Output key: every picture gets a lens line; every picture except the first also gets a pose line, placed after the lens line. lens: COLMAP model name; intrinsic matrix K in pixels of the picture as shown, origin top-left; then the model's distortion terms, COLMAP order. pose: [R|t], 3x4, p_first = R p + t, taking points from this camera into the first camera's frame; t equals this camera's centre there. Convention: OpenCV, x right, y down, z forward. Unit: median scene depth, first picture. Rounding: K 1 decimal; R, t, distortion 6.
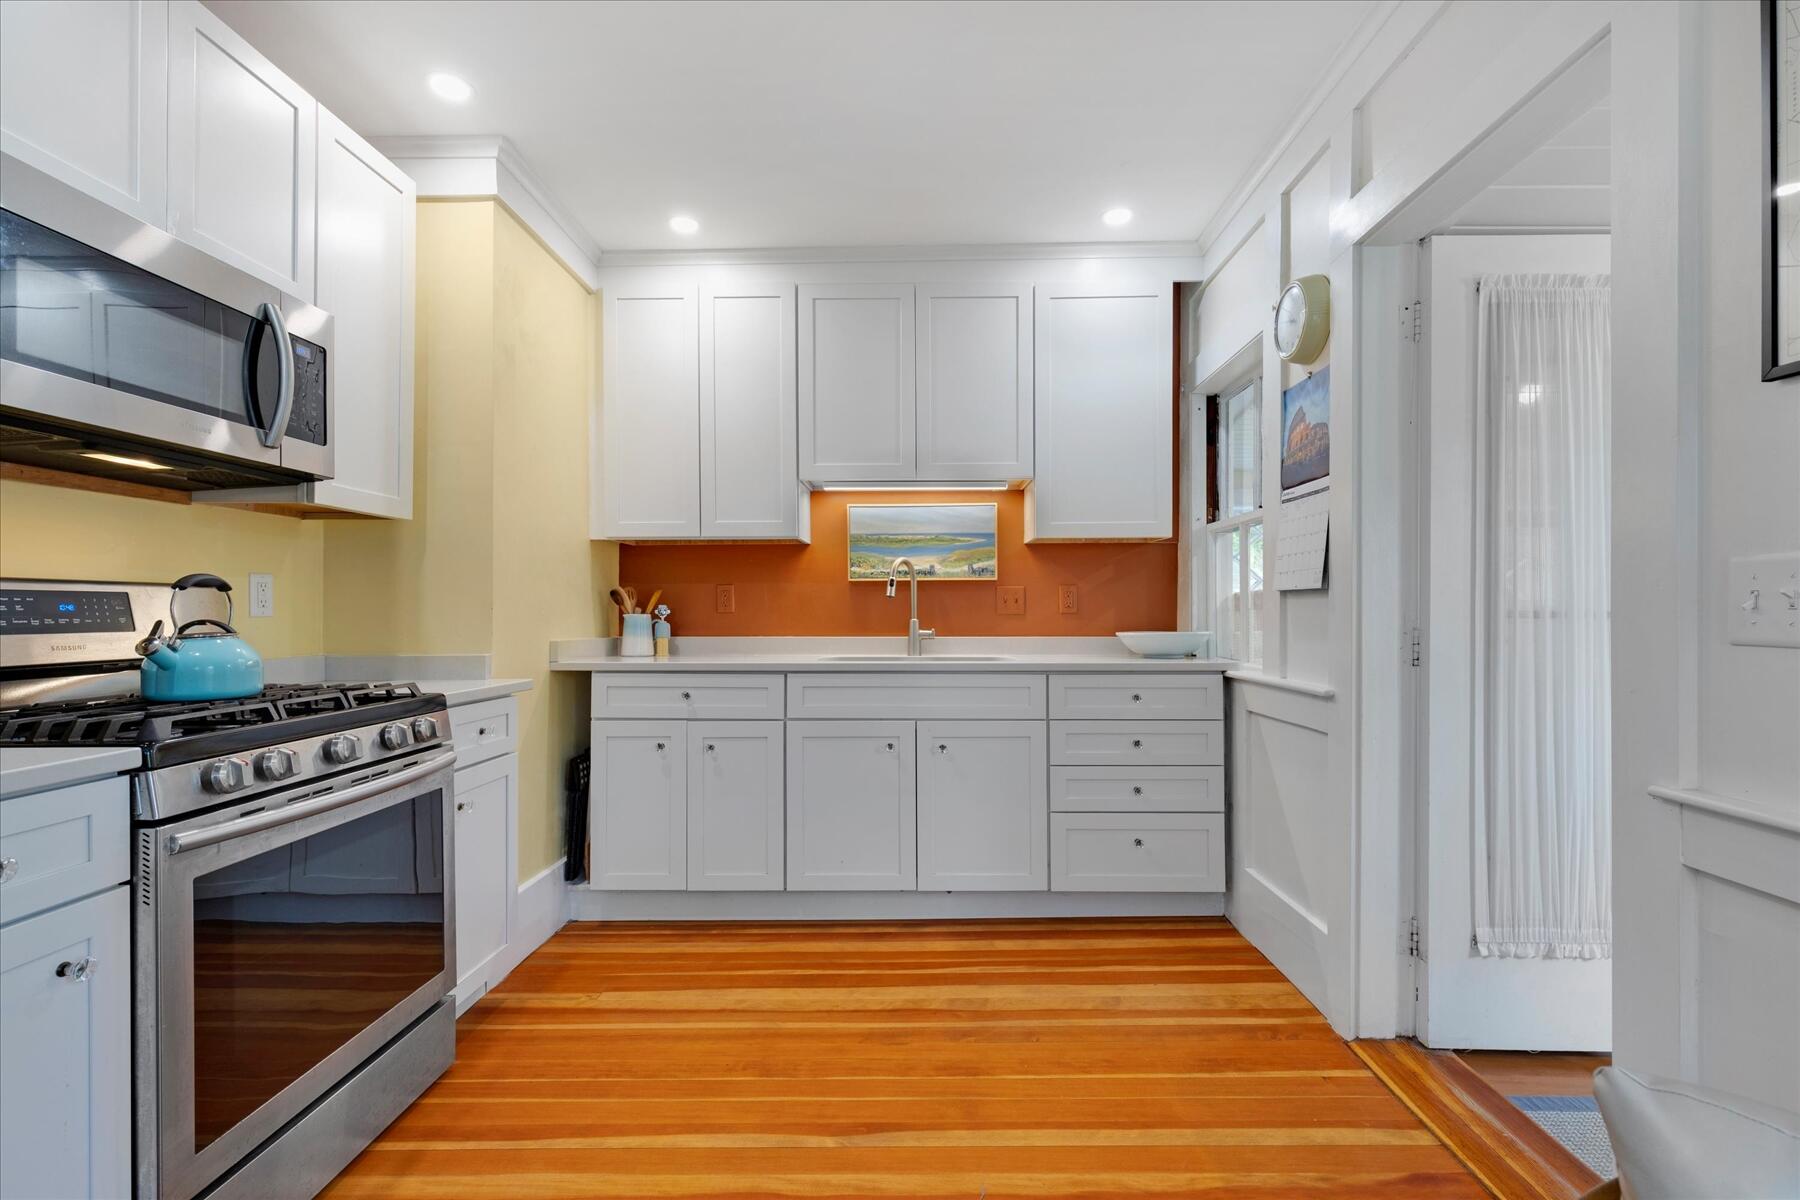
lens RADIAL K [[813.3, 0, 910.0], [0, 813.3, 602.1], [0, 0, 1]] dist [0.004174, 0.000096]
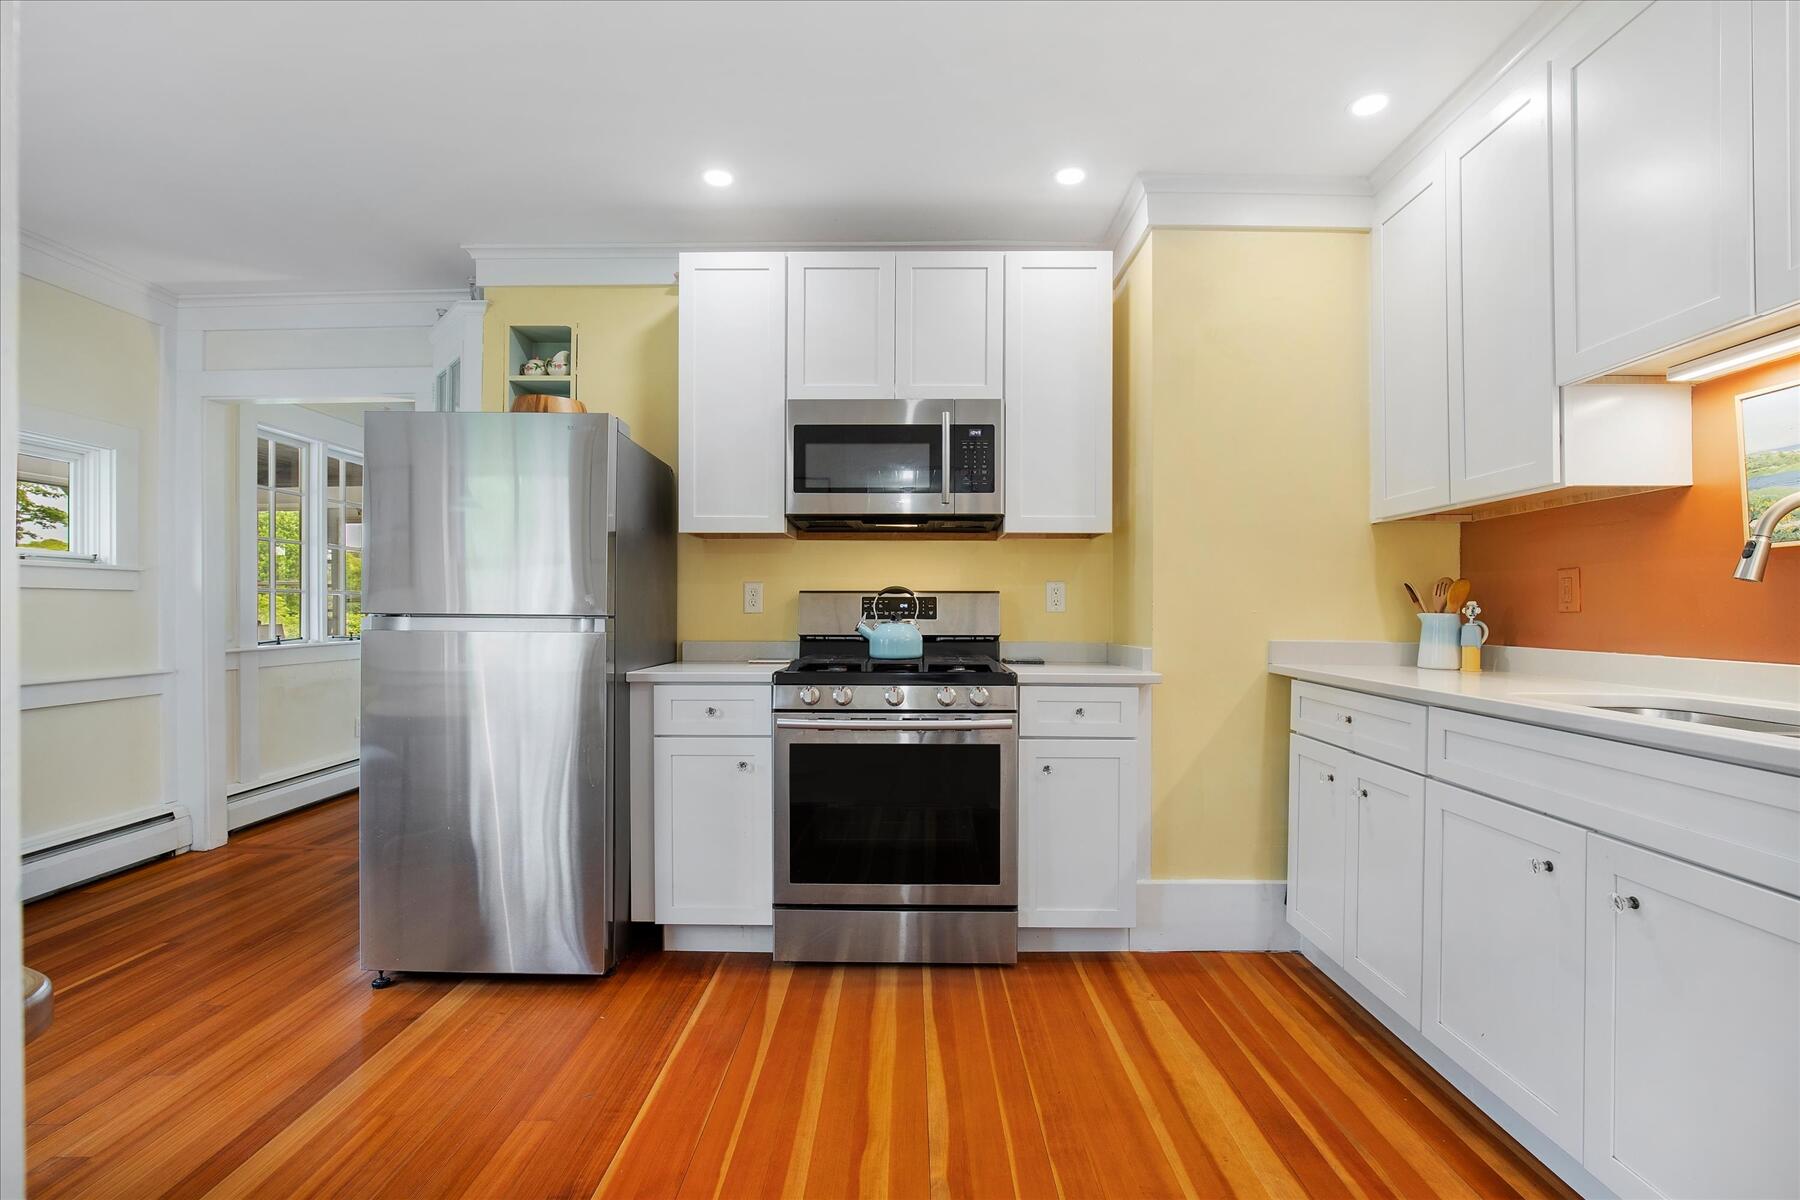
lens RADIAL K [[831.3, 0, 902.8], [0, 831.3, 605.4], [0, 0, 1]] dist [-0.001856, -0.000362]
pose [[0.011062, -0.000678, -0.999939, 0.608350], [0.008031, 0.999968, -0.000590, 0.004772], [0.999907, -0.008024, 0.011068, 0.675521]]
